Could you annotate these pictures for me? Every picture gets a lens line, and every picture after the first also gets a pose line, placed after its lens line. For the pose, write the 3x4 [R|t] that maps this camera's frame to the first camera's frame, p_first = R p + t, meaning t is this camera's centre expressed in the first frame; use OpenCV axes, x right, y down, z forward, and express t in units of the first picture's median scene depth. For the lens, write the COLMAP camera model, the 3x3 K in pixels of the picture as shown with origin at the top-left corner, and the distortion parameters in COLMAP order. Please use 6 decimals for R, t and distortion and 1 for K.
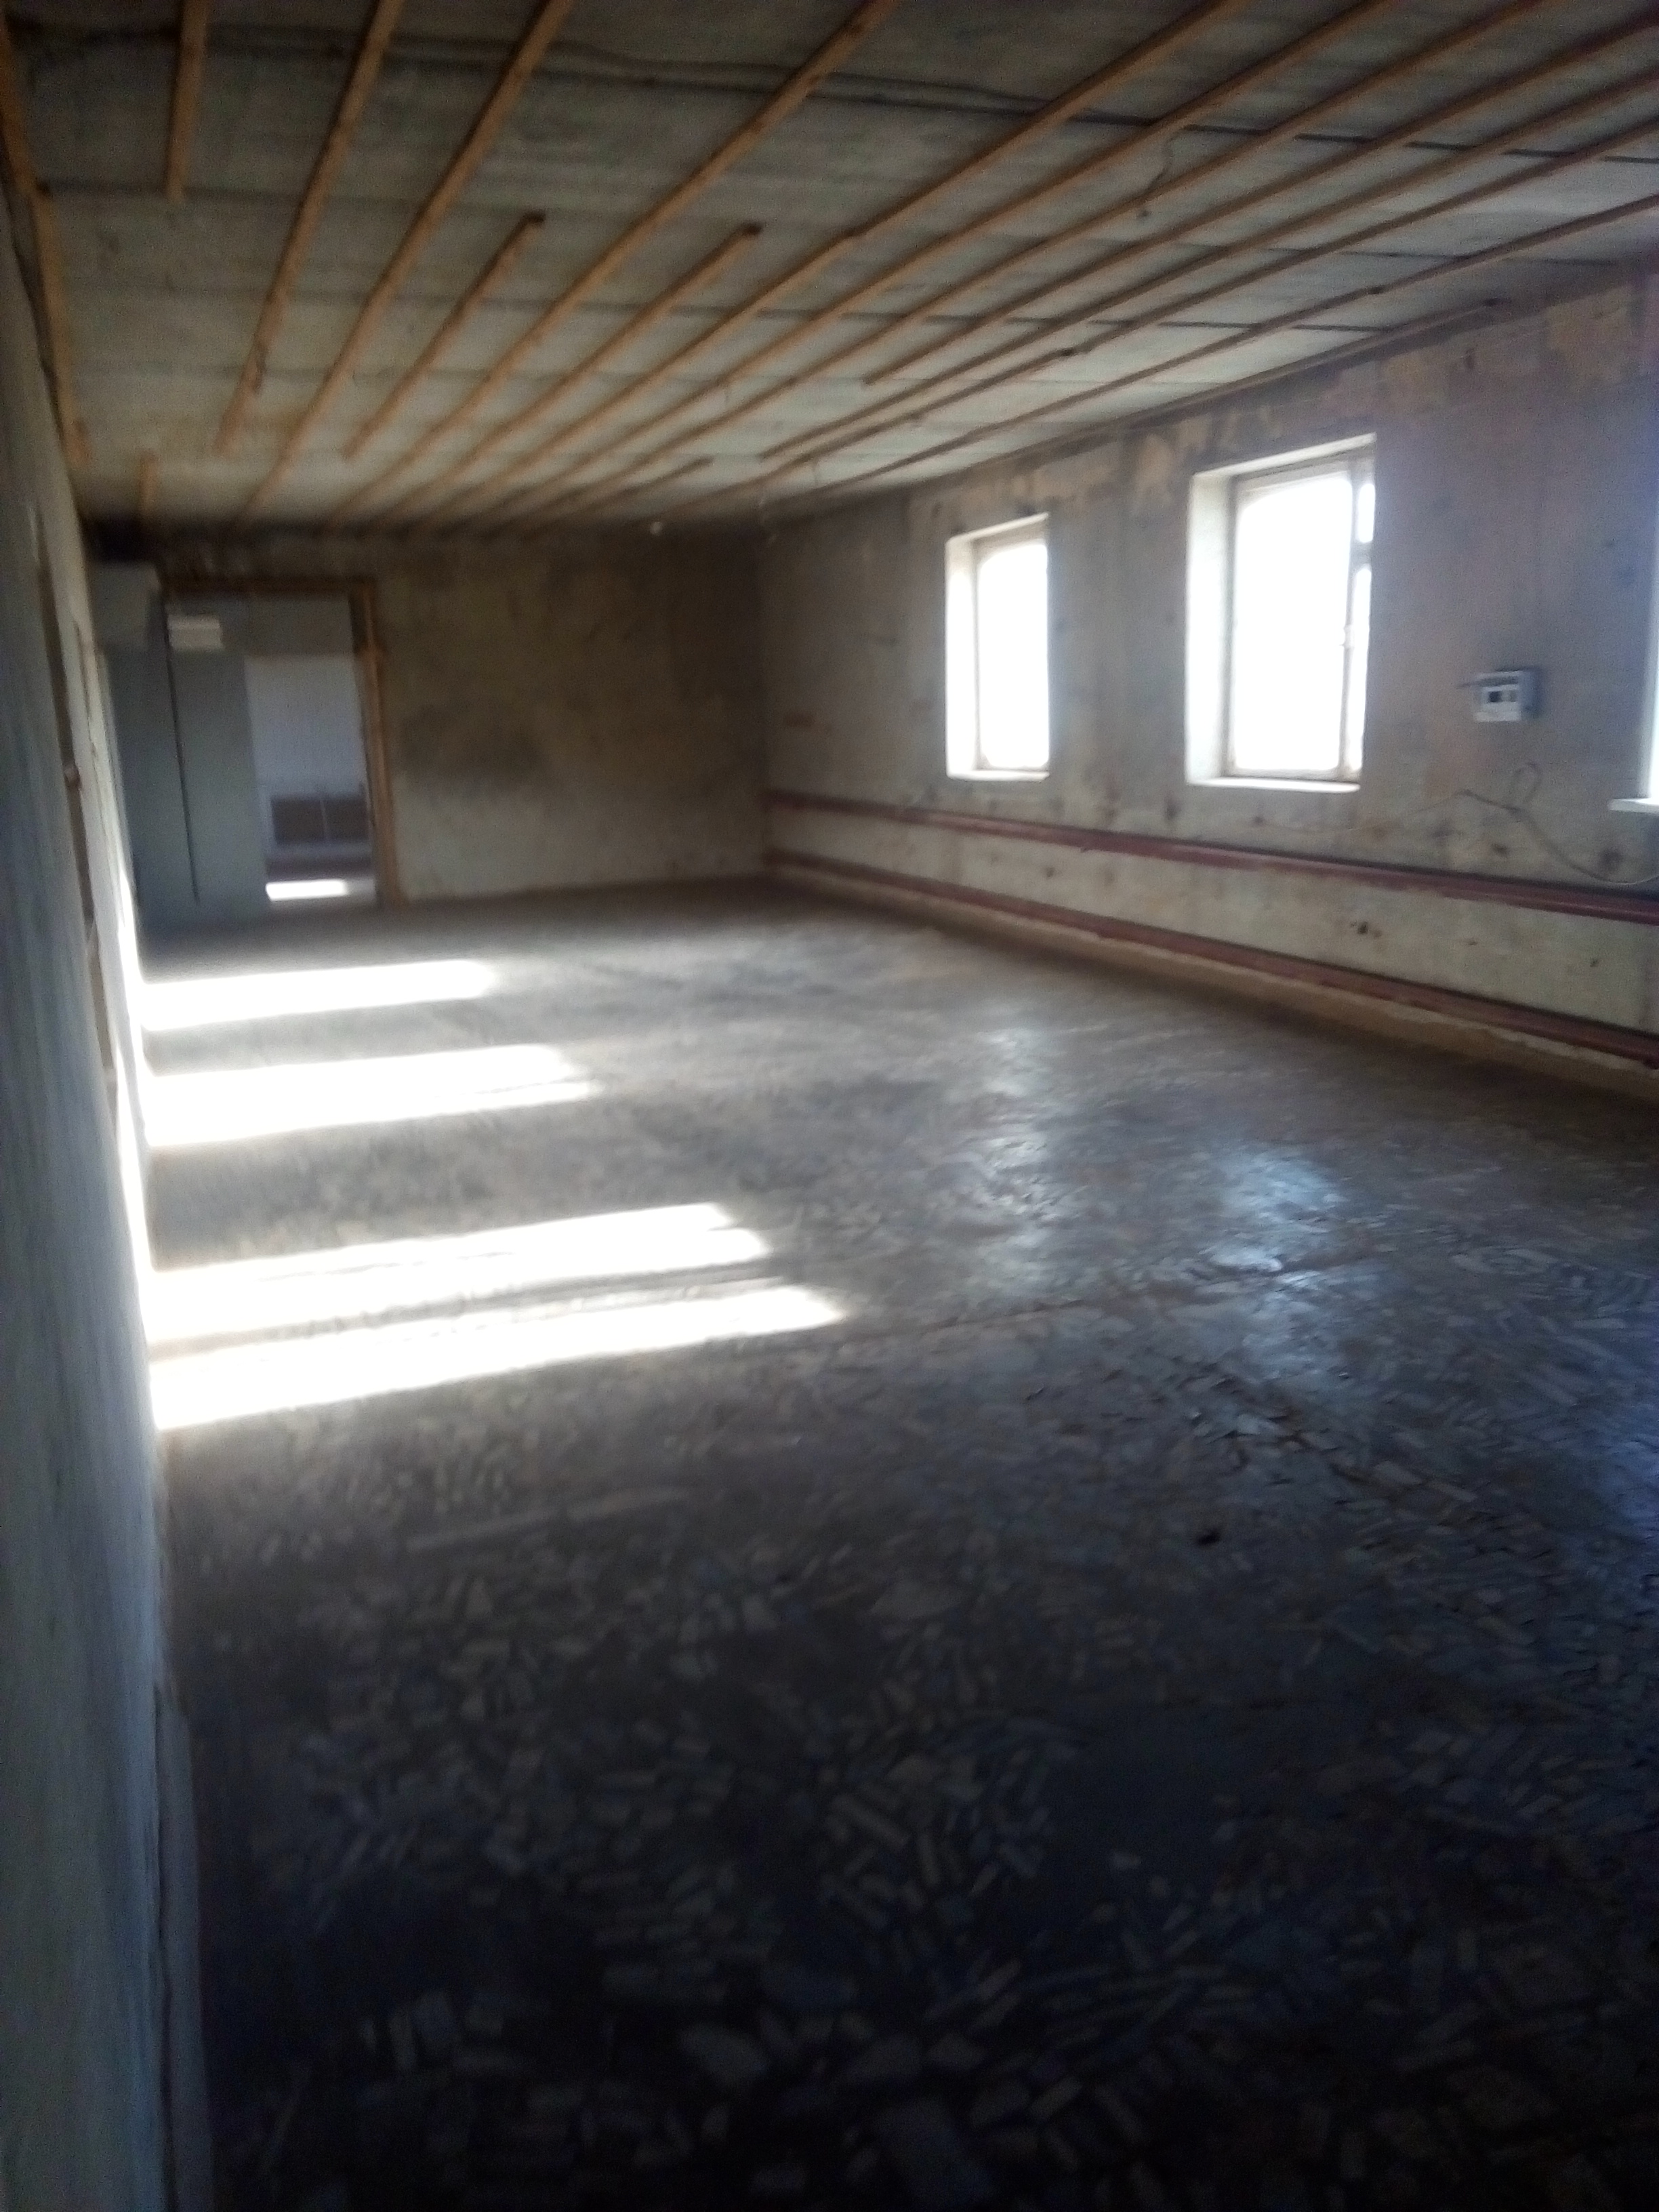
lens RADIAL K [[1747.1, 0, 829.5], [0, 1747.1, 1106.0], [0, 0, 1]] dist [-0.110750, 0.006015]
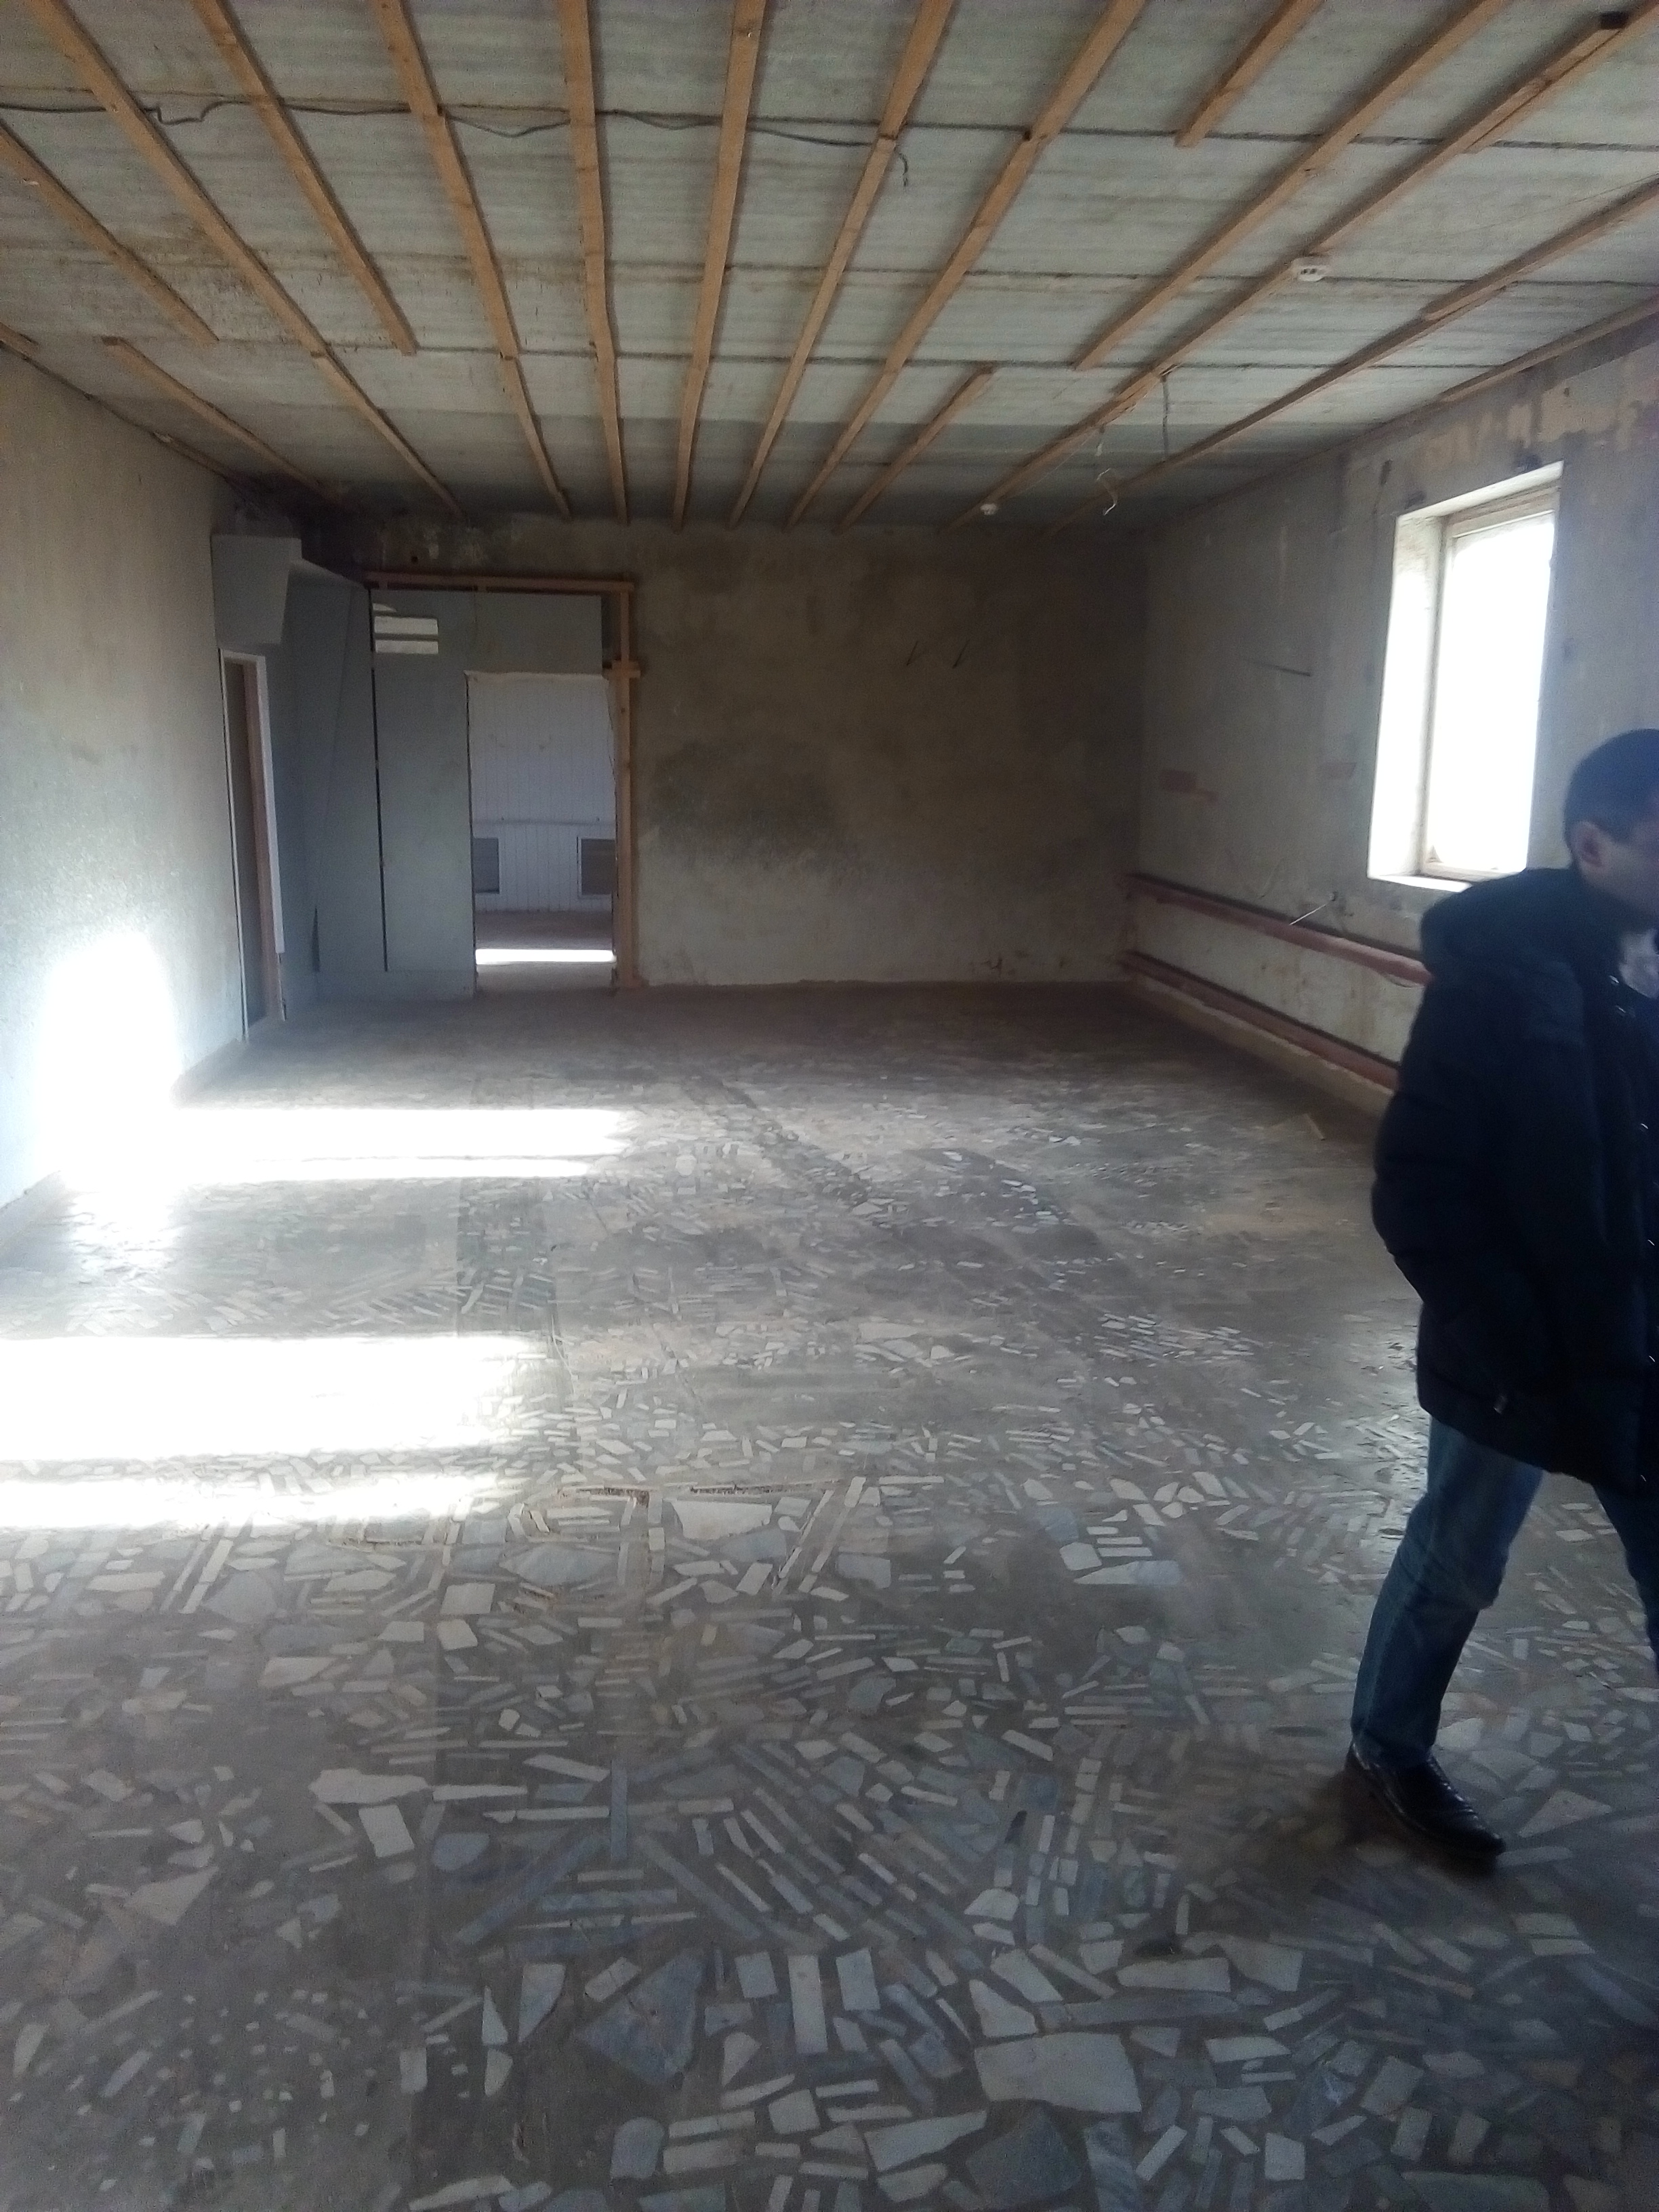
lens RADIAL K [[1740.1, 0, 783.3], [0, 1740.1, 1104.5], [0, 0, 1]] dist [-0.027218, 0.001350]
pose [[0.955351, 0.091951, -0.280801, 0.045945], [-0.098039, 0.995153, -0.007678, -0.072672], [0.278734, 0.034864, 0.959735, 0.288865]]
